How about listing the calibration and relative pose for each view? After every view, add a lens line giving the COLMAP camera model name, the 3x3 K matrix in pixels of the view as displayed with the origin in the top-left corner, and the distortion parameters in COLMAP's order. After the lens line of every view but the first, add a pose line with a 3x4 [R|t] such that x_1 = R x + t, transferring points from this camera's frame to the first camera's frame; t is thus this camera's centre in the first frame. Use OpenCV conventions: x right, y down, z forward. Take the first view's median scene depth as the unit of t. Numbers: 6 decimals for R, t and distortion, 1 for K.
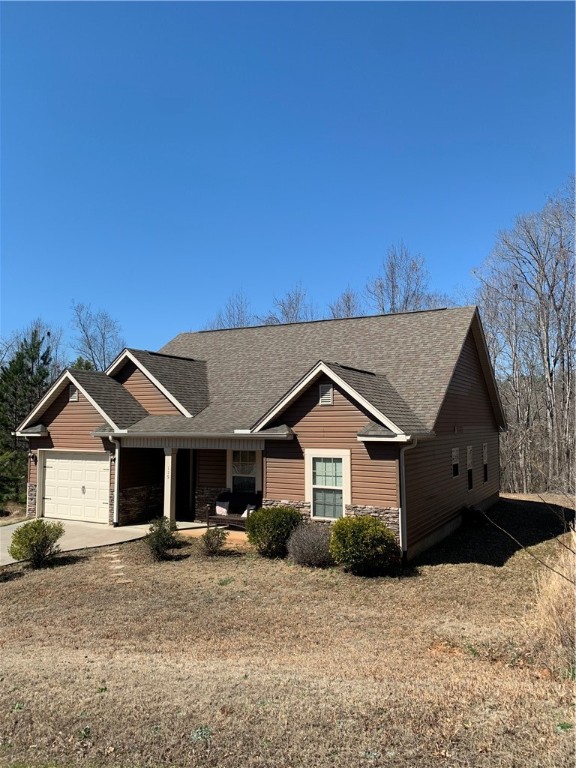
lens RADIAL K [[578.7, 0, 288.0], [0, 578.7, 384.0], [0, 0, 1]] dist [0.104938, -0.148891]
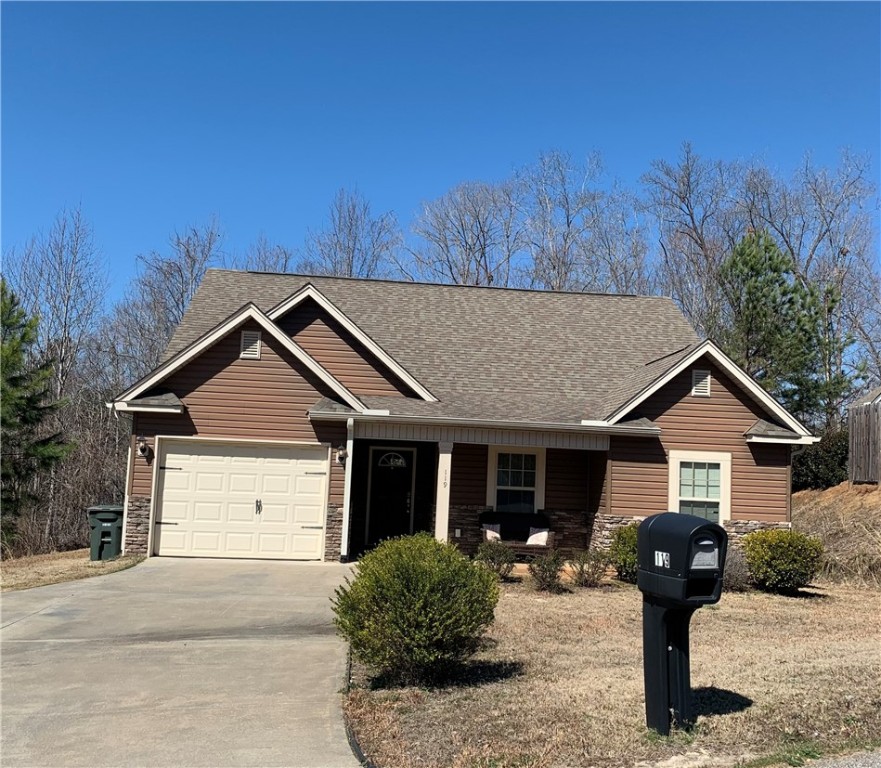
lens RADIAL K [[885.6, 0, 440.1], [0, 885.6, 404.6], [0, 0, 1]] dist [0.117414, -0.014935]
pose [[0.832703, 0.082096, 0.547600, -0.870907], [-0.081275, 0.996358, -0.025784, 0.104764], [-0.547723, -0.023036, 0.836343, 0.165375]]
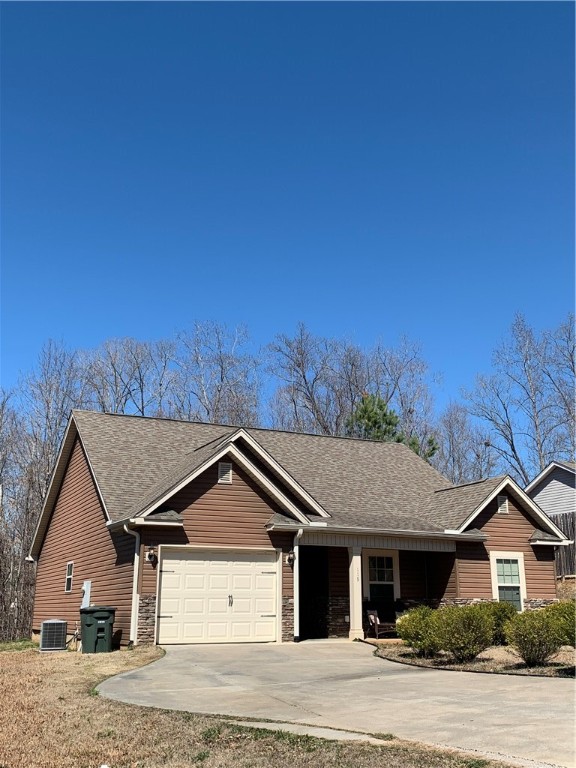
lens RADIAL K [[804.9, 0, 288.0], [0, 804.9, 384.0], [0, 0, 1]] dist [0.185816, -0.575225]
pose [[0.581166, 0.220586, 0.783319, -1.494471], [-0.055306, 0.971042, -0.232417, 0.183680], [-0.811904, 0.091751, 0.576536, 0.363102]]
